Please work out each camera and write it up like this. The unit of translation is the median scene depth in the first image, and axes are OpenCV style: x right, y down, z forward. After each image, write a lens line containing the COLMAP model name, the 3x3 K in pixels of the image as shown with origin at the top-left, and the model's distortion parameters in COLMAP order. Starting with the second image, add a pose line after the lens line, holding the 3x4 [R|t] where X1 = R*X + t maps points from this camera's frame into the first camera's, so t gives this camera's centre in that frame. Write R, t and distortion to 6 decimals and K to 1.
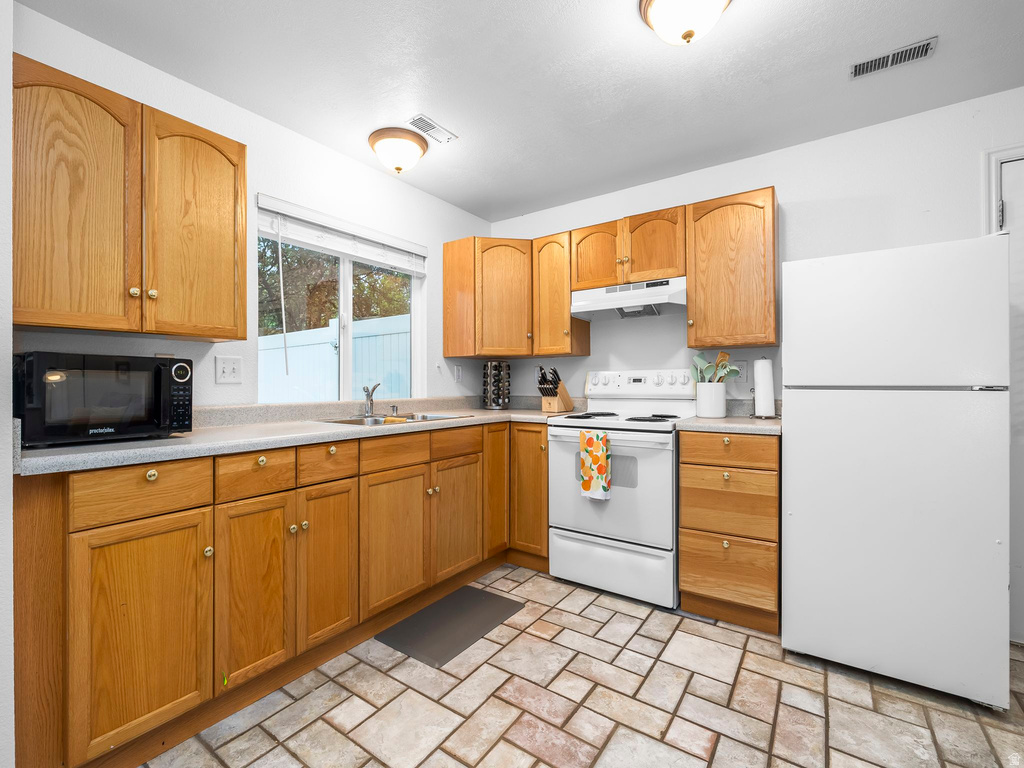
lens RADIAL K [[460.5, 0, 503.6], [0, 460.5, 380.4], [0, 0, 1]] dist [-0.007317, 0.000661]
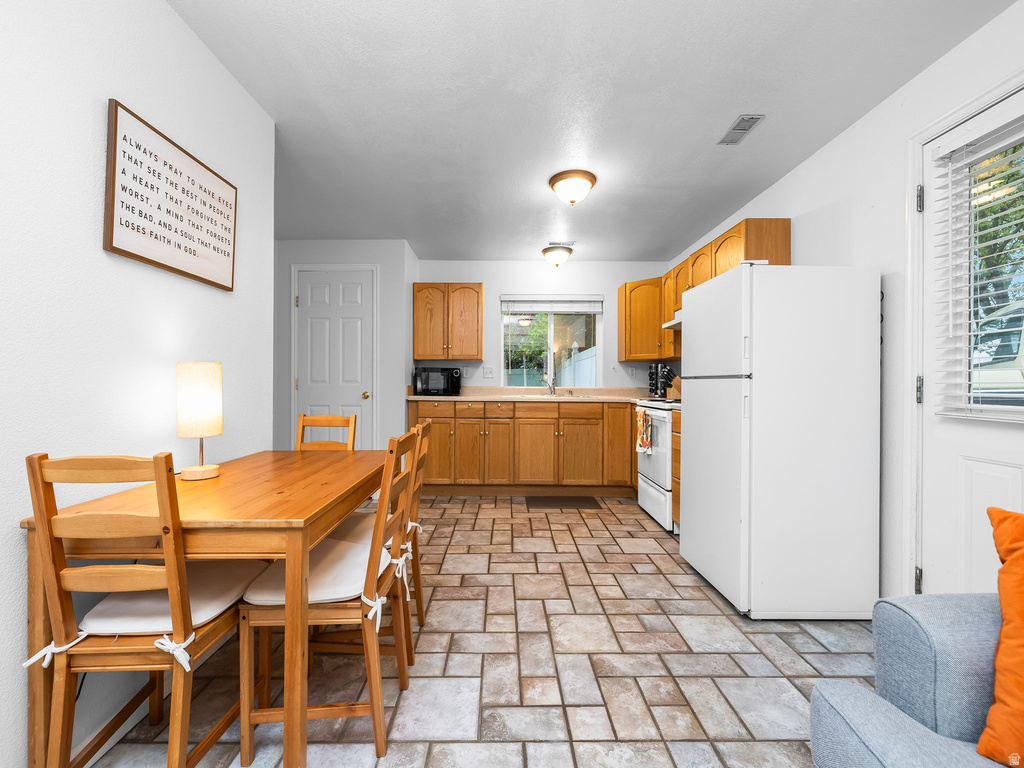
lens RADIAL K [[430.7, 0, 506.4], [0, 430.7, 383.5], [0, 0, 1]] dist [-0.001029, -0.000059]
pose [[0.582505, 0.006754, -0.812799, 1.155910], [-0.003316, 0.999977, 0.005933, 0.021061], [0.812821, -0.000761, 0.582514, -0.214326]]
